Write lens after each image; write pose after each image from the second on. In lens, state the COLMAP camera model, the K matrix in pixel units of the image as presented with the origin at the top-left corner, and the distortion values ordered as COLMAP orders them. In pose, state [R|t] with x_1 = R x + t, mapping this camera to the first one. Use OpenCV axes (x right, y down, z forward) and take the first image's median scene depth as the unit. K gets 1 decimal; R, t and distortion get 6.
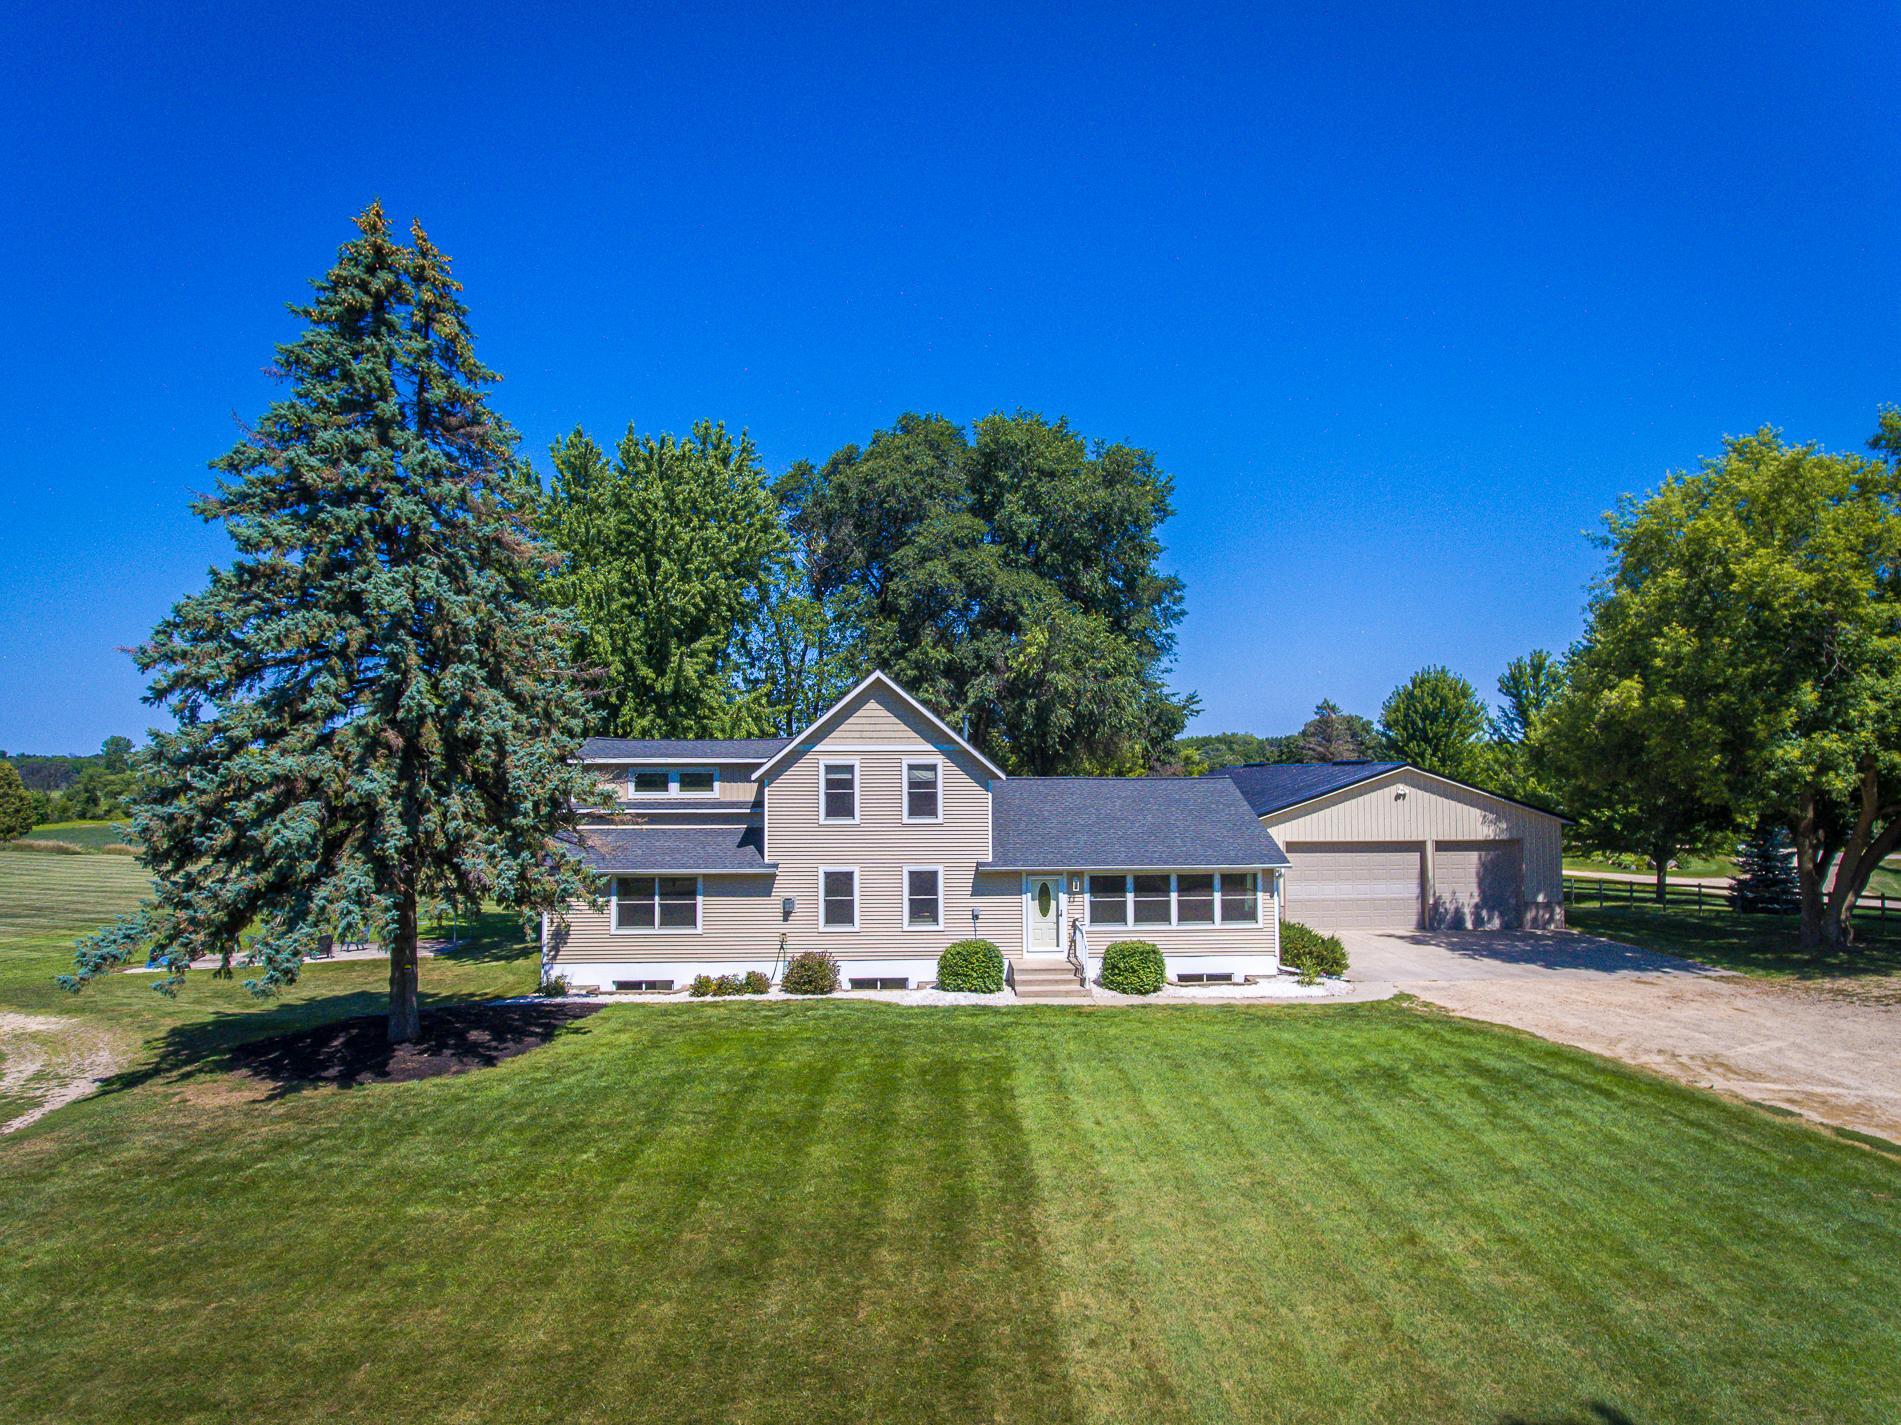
lens RADIAL K [[1164.9, 0, 935.4], [0, 1164.9, 690.0], [0, 0, 1]] dist [-0.012619, 0.015315]
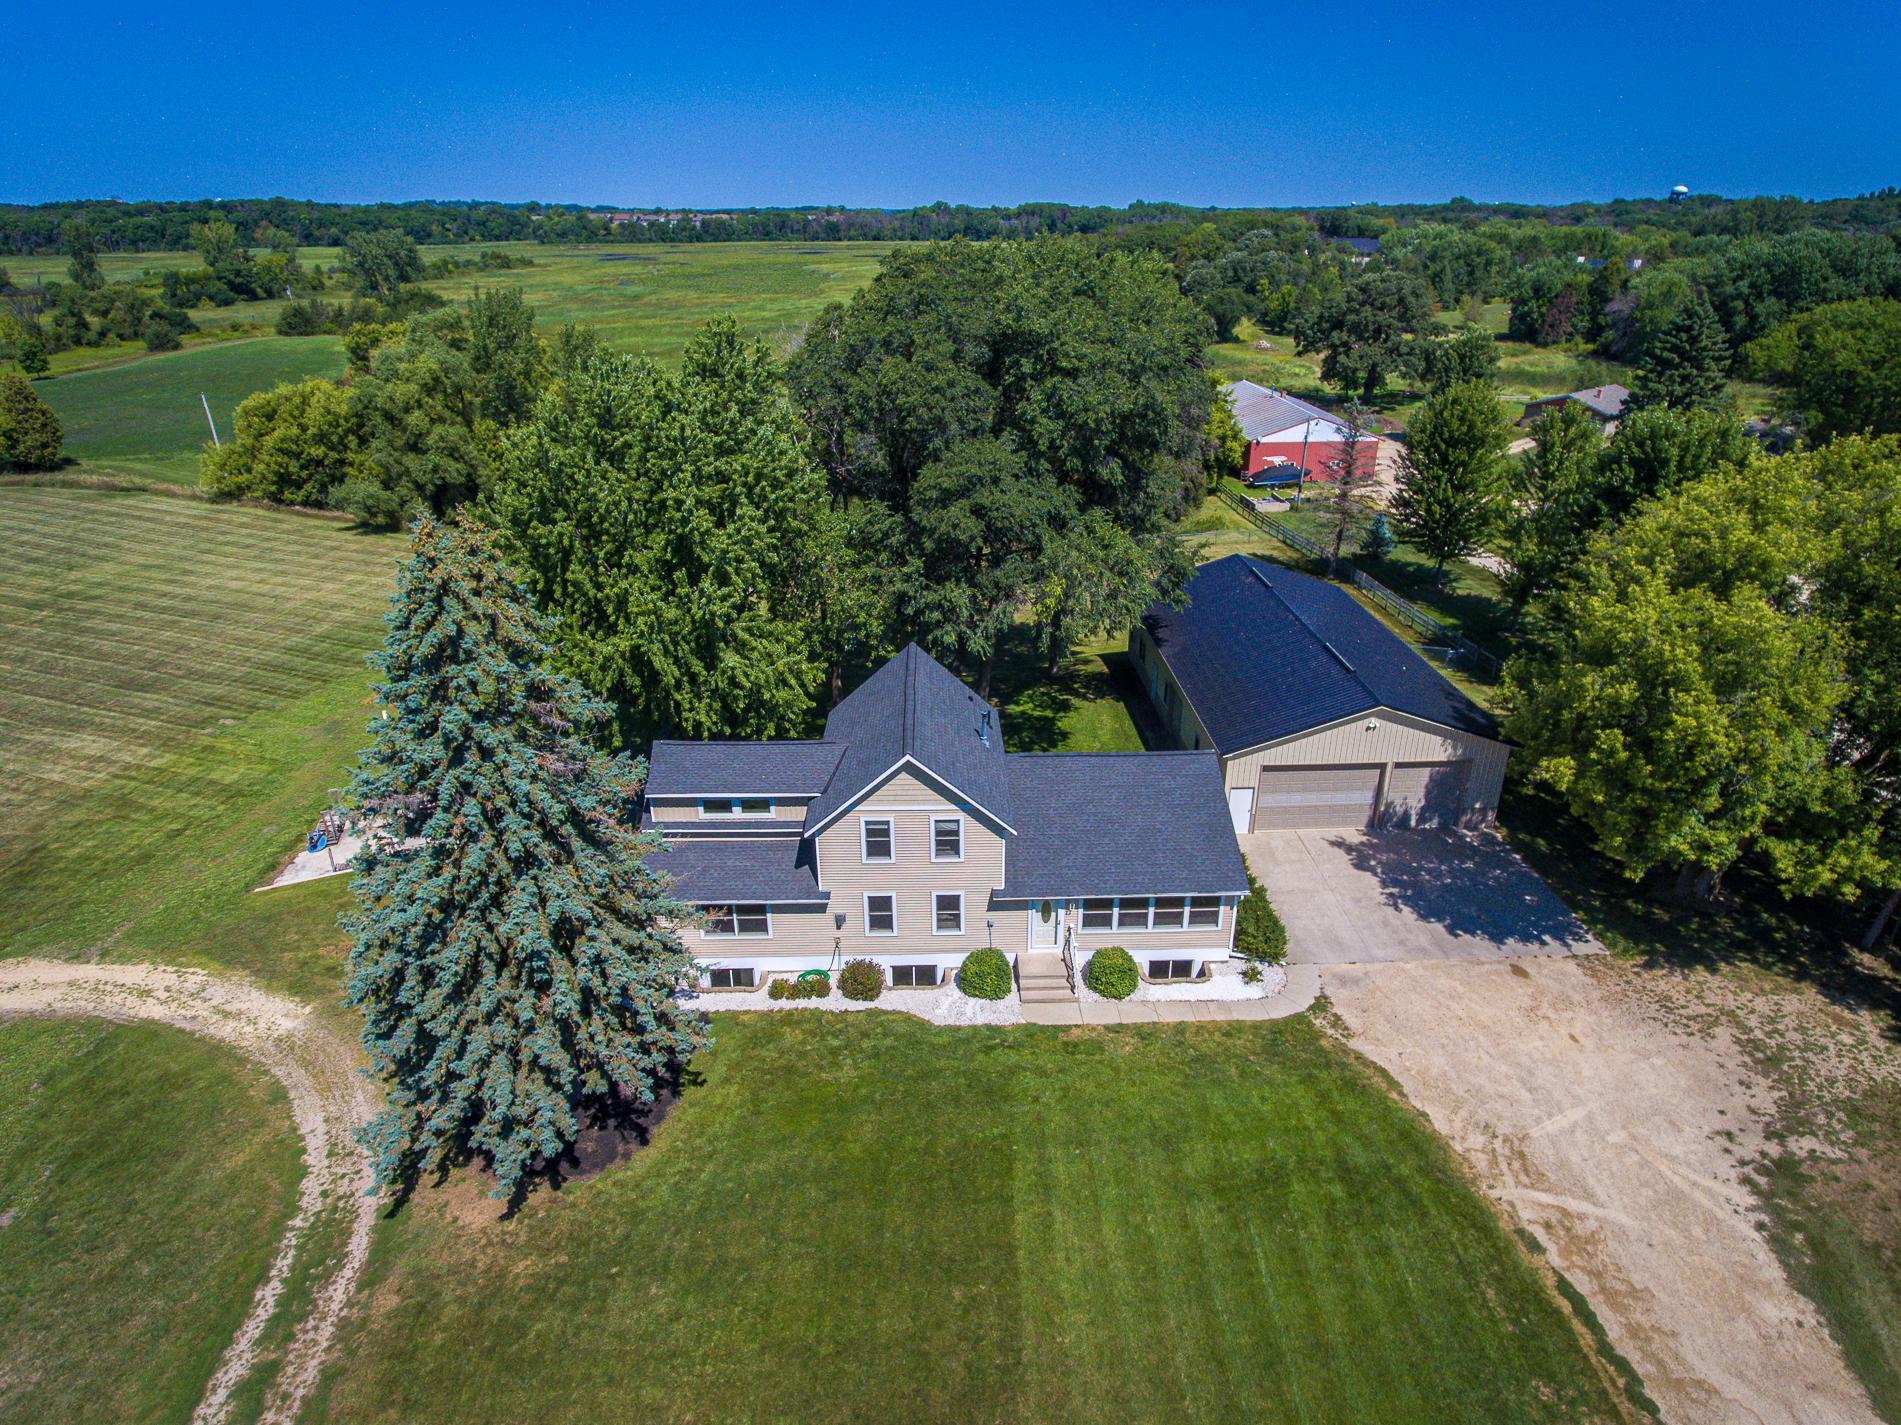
lens RADIAL K [[1164.9, 0, 931.0], [0, 1164.9, 711.7], [0, 0, 1]] dist [-0.012619, 0.015315]
pose [[0.999692, -0.001628, -0.024758, 0.002090], [0.013035, 0.883515, 0.468222, -0.591408], [0.021112, -0.468401, 0.883264, 0.003985]]
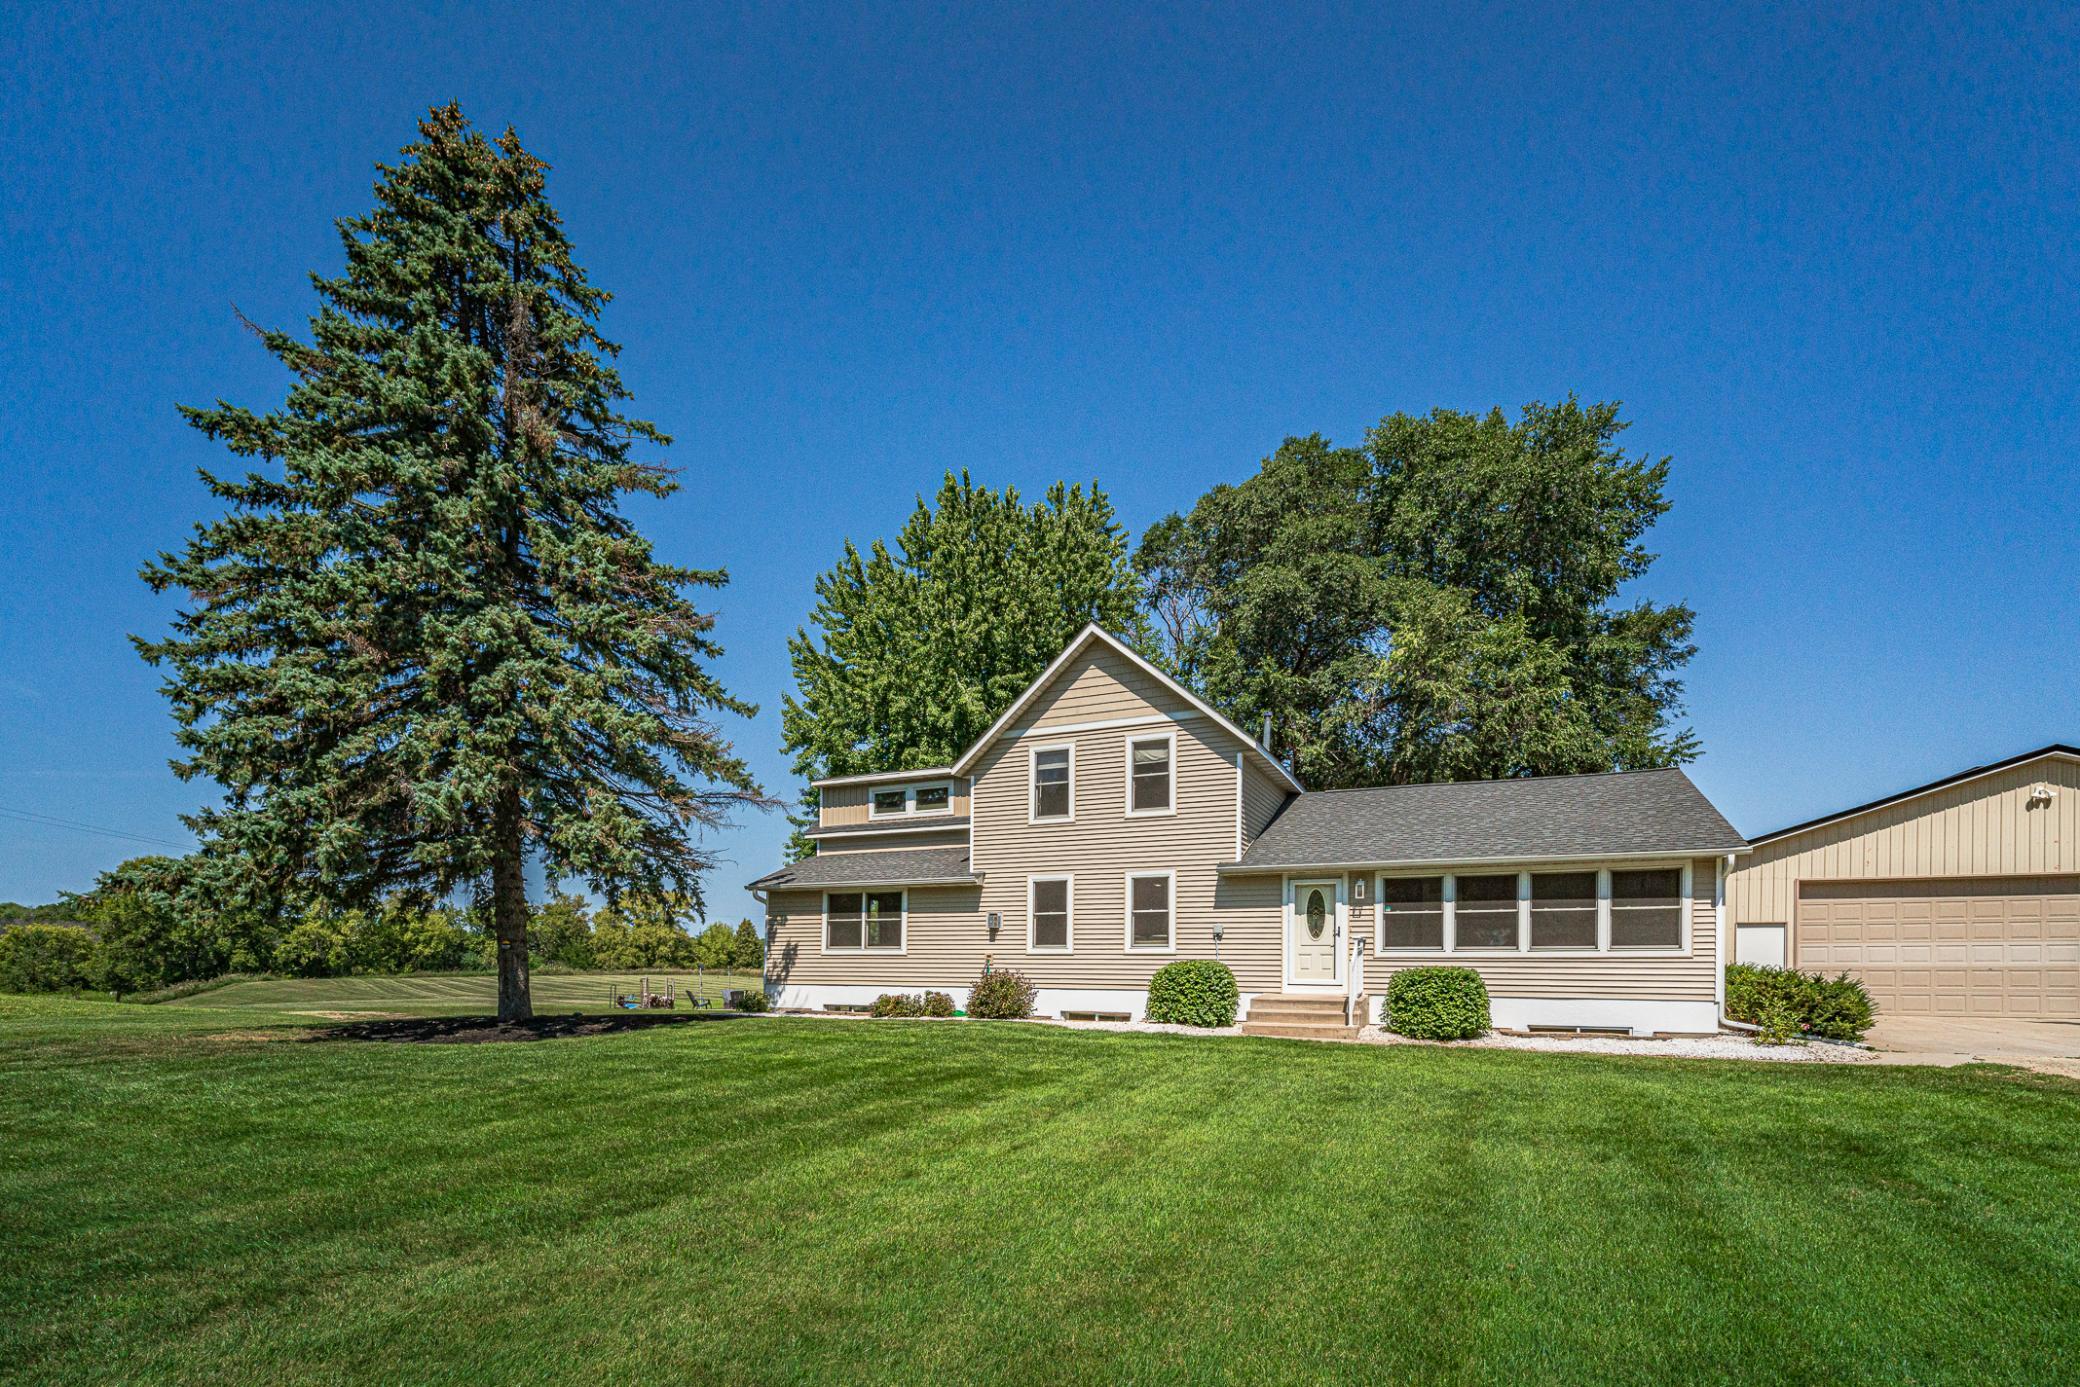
lens RADIAL K [[944.2, 0, 1019.6], [0, 944.2, 958.4], [0, 0, 1]] dist [0.003603, -0.005509]
pose [[0.887411, 0.006374, -0.460936, 0.199464], [0.024921, 0.997779, 0.061777, 0.167760], [0.460306, -0.066309, 0.885281, 0.406932]]
